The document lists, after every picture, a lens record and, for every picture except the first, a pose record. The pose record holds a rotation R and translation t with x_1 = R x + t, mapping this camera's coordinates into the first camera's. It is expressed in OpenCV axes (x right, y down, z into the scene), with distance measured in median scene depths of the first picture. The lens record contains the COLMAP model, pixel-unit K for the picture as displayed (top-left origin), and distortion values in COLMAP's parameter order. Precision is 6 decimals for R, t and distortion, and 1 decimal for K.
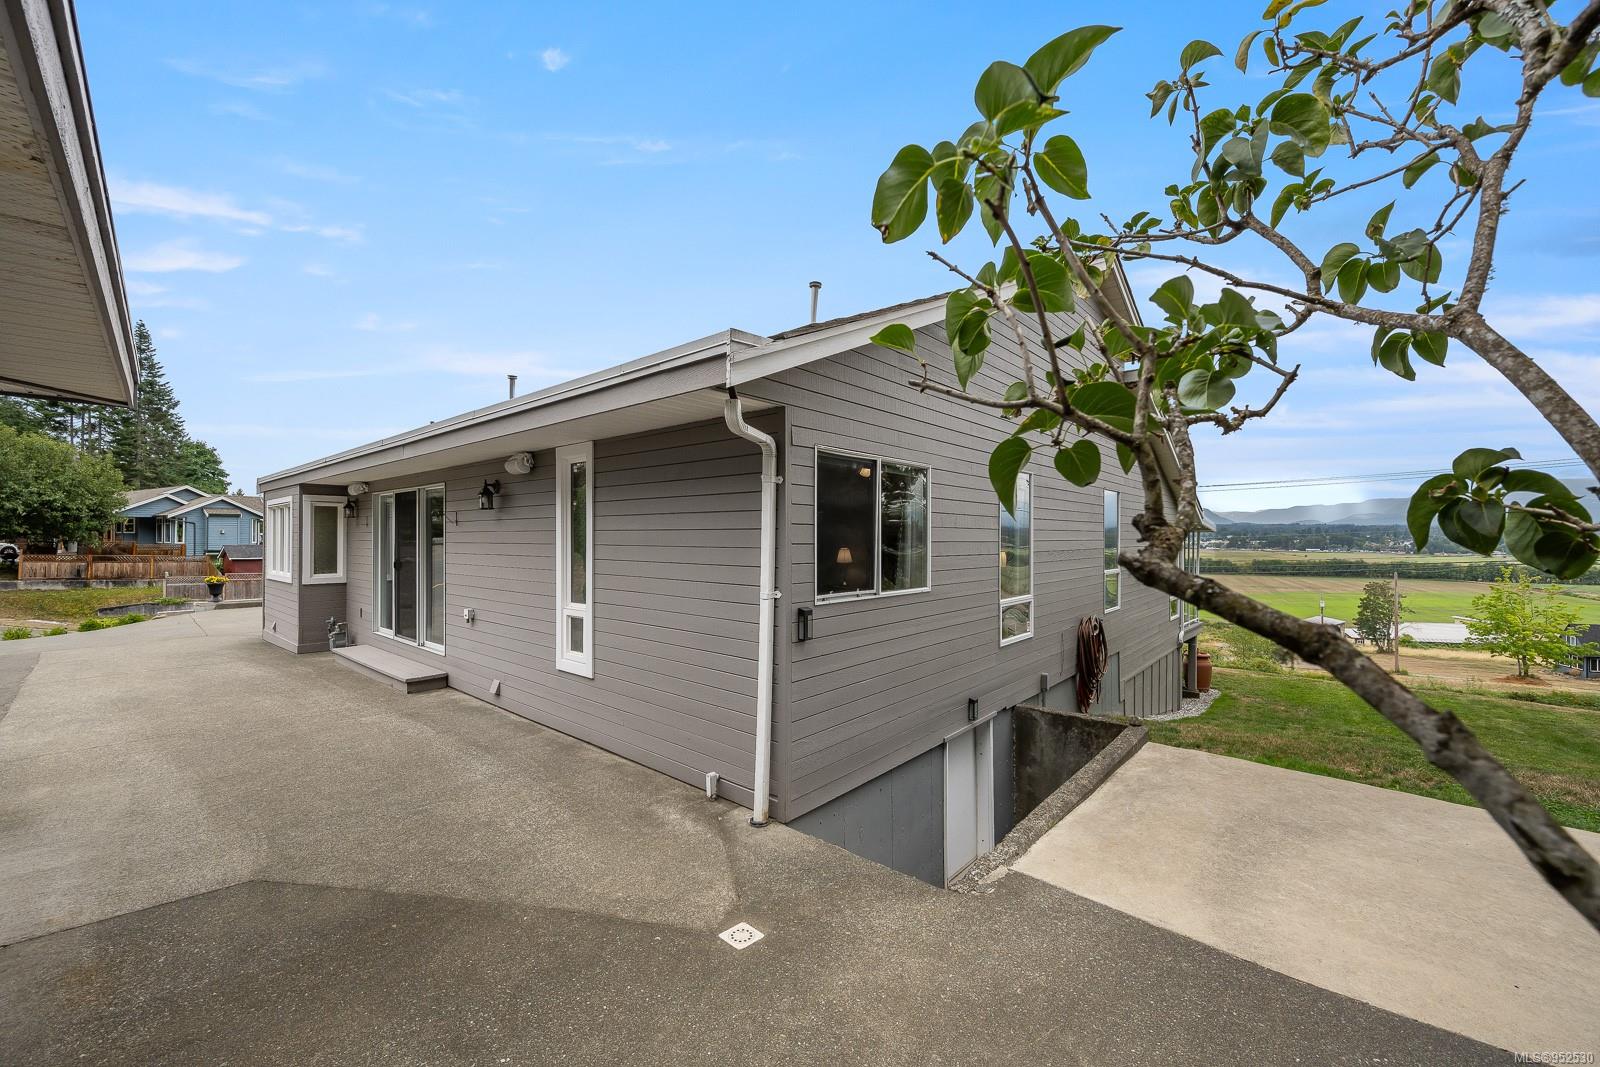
lens RADIAL K [[631.4, 0, 795.9], [0, 631.4, 536.0], [0, 0, 1]] dist [-0.002841, -0.000134]
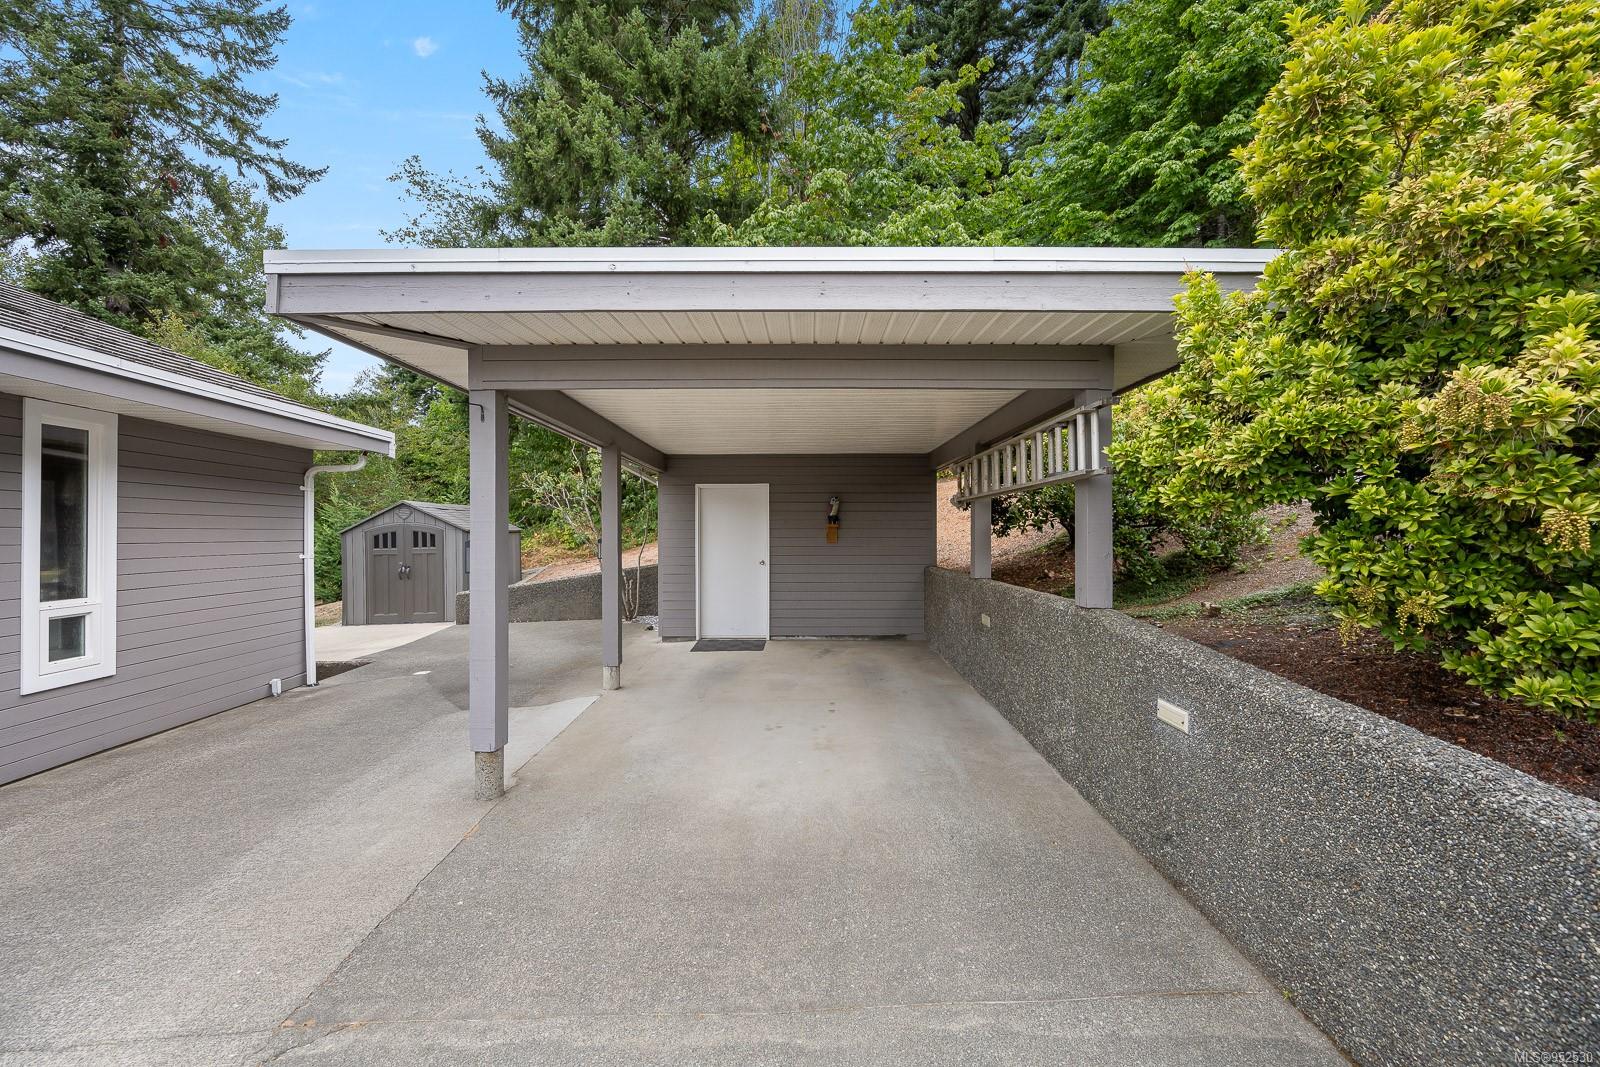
lens RADIAL K [[635.1, 0, 800.7], [0, 635.1, 530.7], [0, 0, 1]] dist [-0.000913, 0.000011]
pose [[-0.678059, 0.000042, 0.735007, -1.596083], [0.001342, 0.999998, 0.001181, 0.018636], [-0.735006, 0.001787, -0.678058, 0.866593]]
